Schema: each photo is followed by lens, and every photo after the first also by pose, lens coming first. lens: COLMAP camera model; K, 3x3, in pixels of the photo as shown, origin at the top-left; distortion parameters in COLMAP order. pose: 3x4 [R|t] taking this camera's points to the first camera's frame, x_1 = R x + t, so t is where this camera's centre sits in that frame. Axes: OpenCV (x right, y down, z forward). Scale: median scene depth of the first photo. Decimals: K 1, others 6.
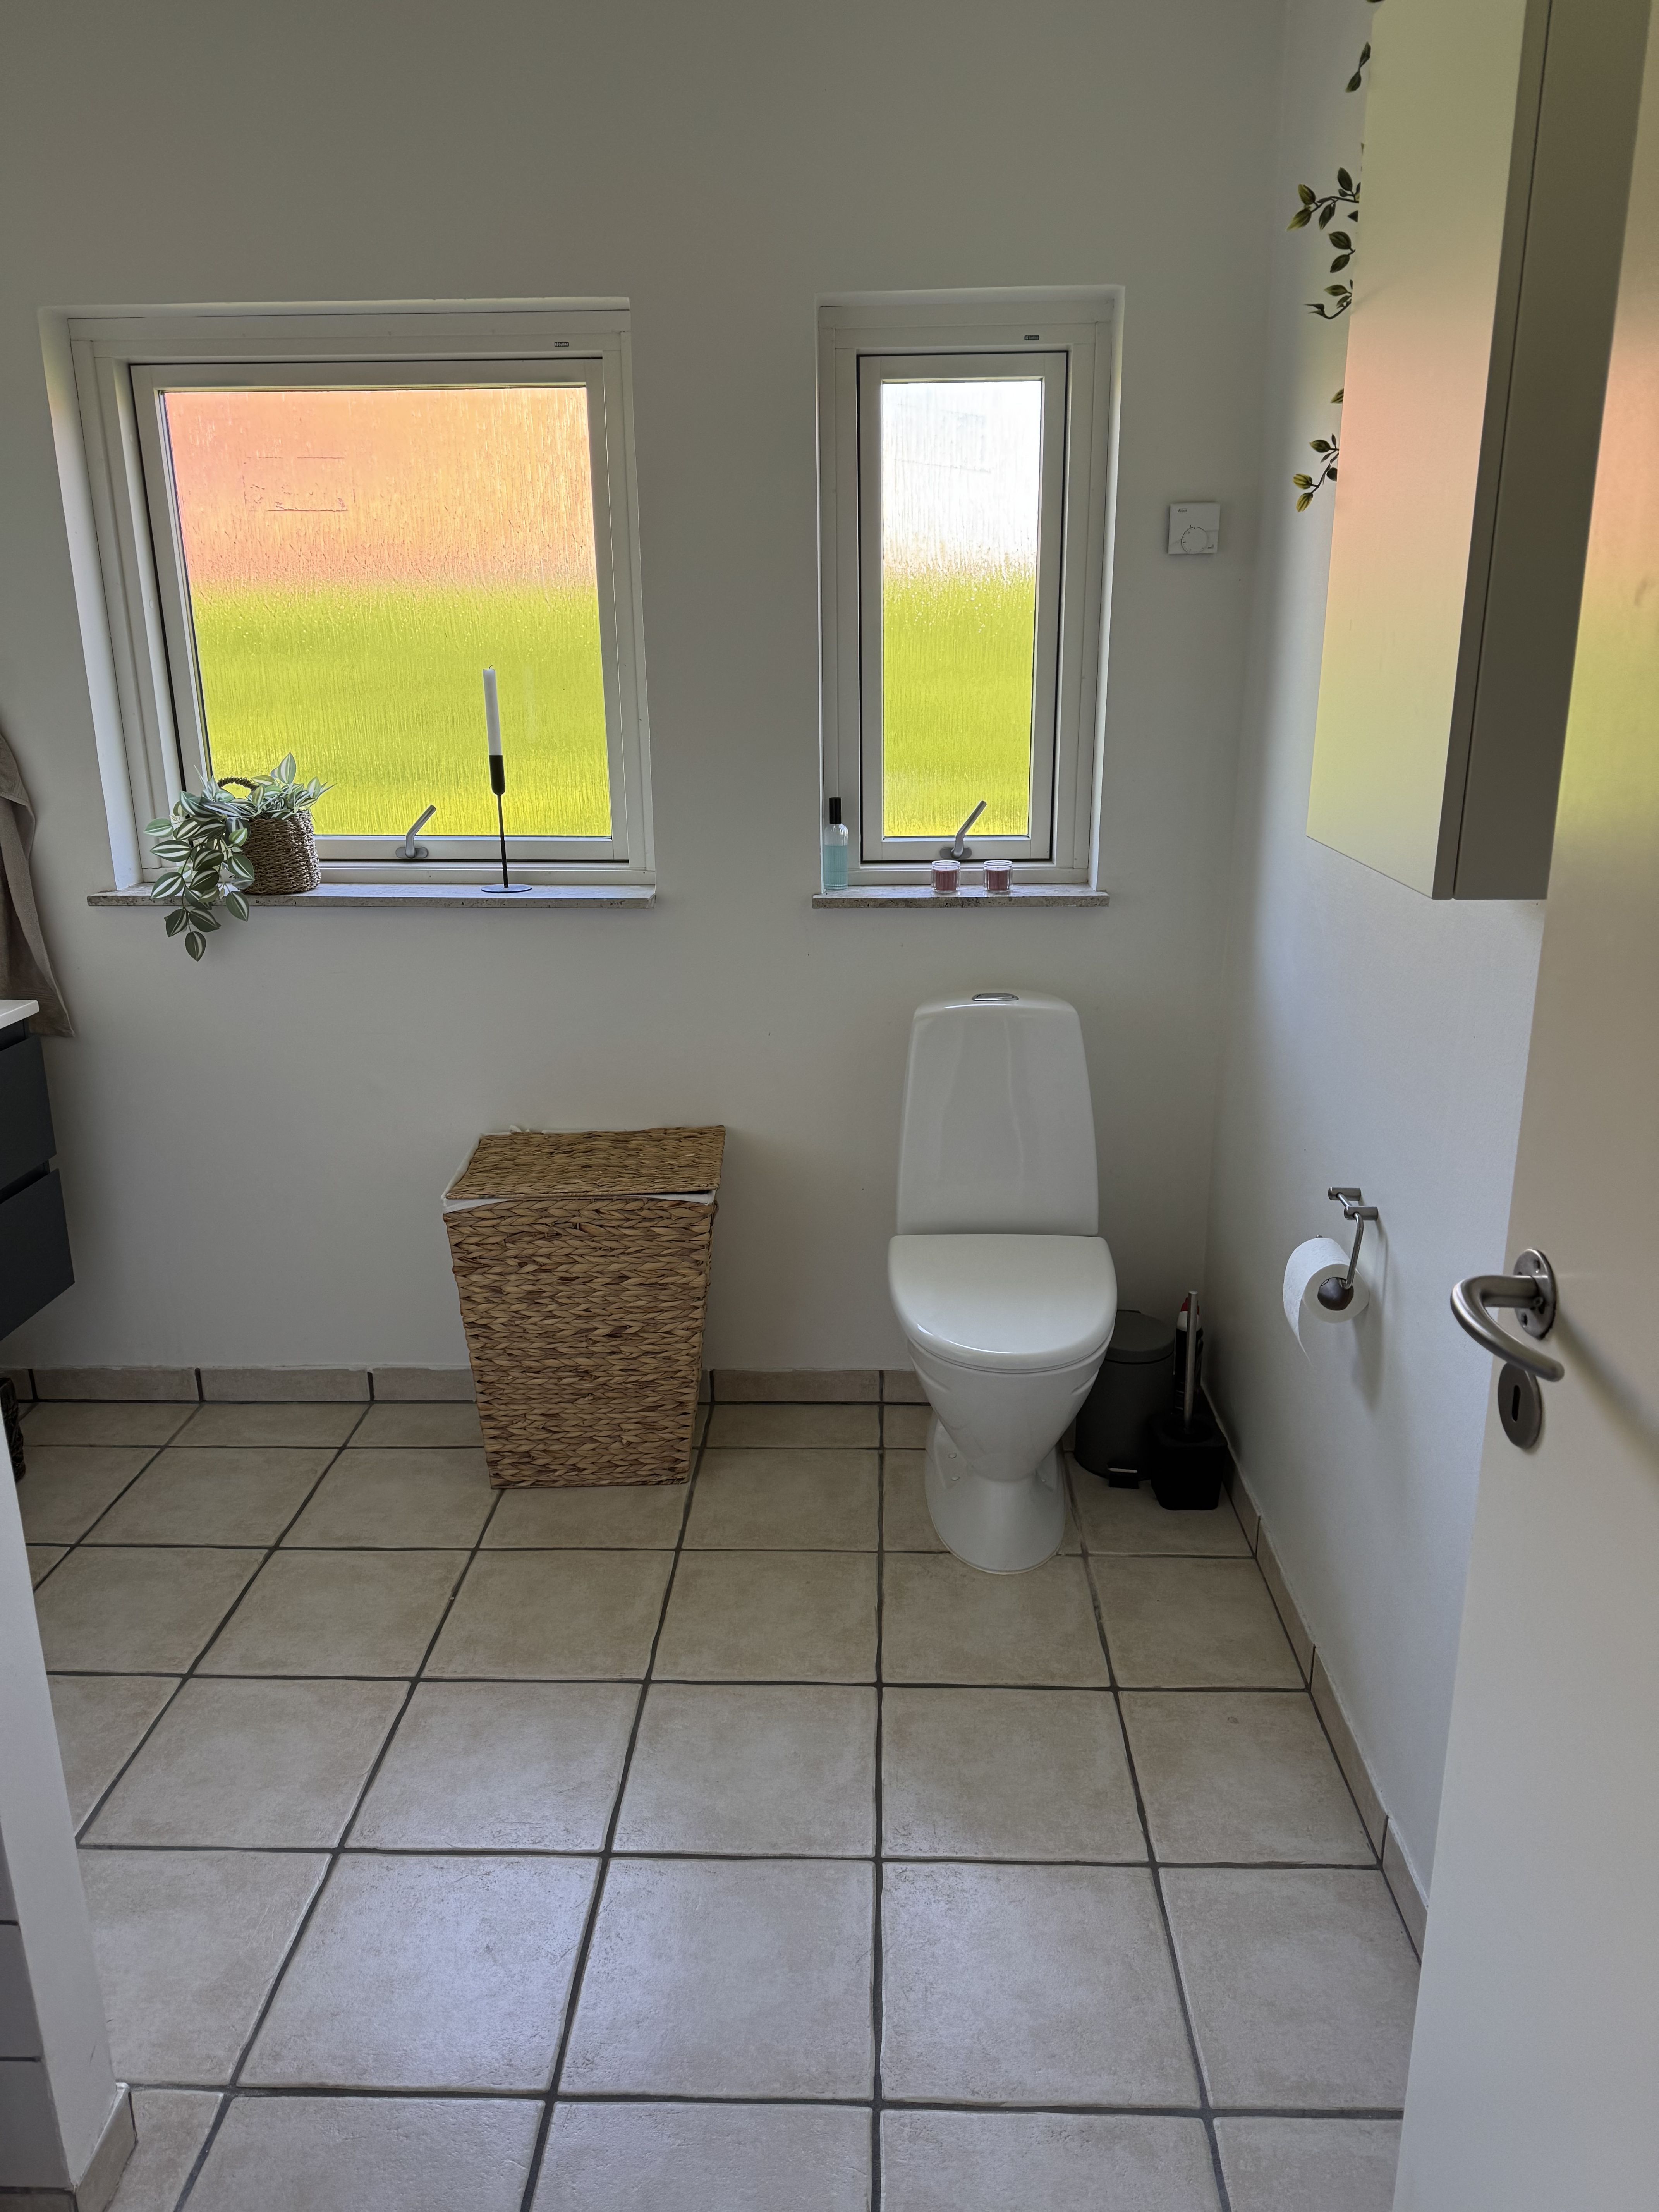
lens RADIAL K [[1503.3, 0, 863.5], [0, 1503.3, 1108.0], [0, 0, 1]] dist [0.001005, -0.115789]
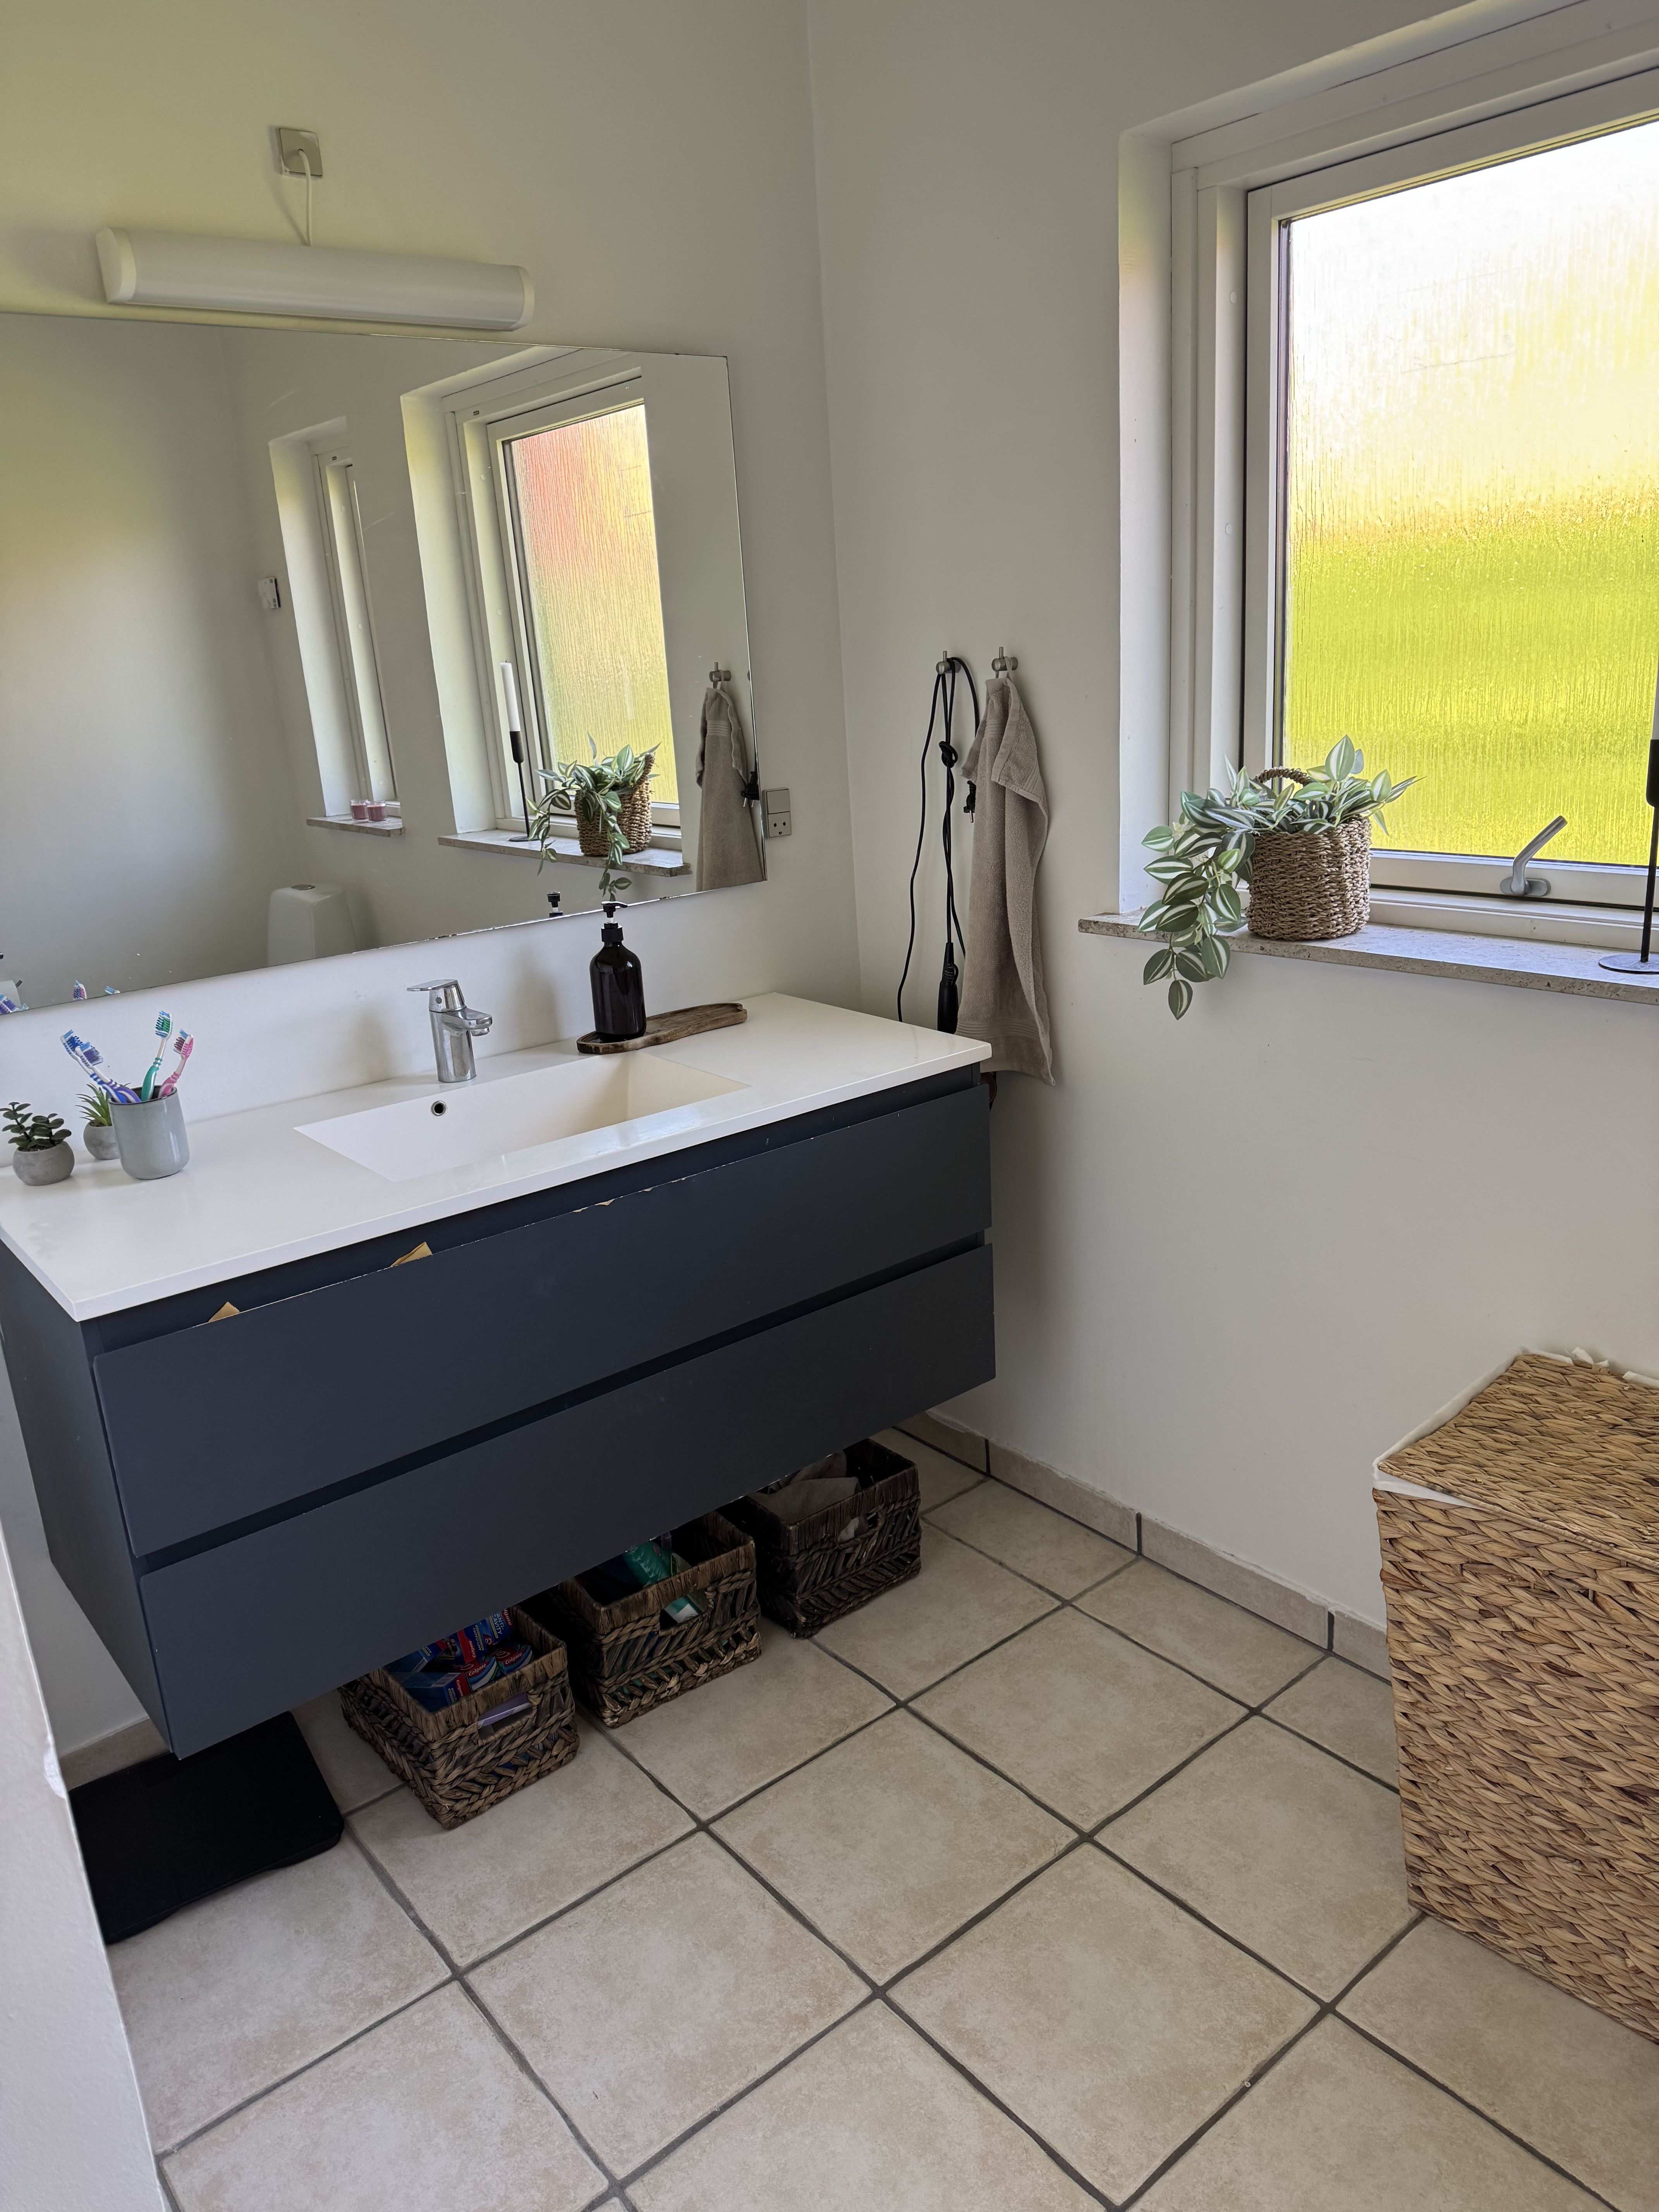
lens RADIAL K [[1533.7, 0, 829.5], [0, 1533.7, 1106.0], [0, 0, 1]] dist [0.029665, -0.045609]
pose [[0.635740, 0.176065, -0.751556, 0.027641], [-0.151380, 0.983171, 0.102273, -0.108908], [0.756914, 0.048751, 0.651693, 0.375625]]
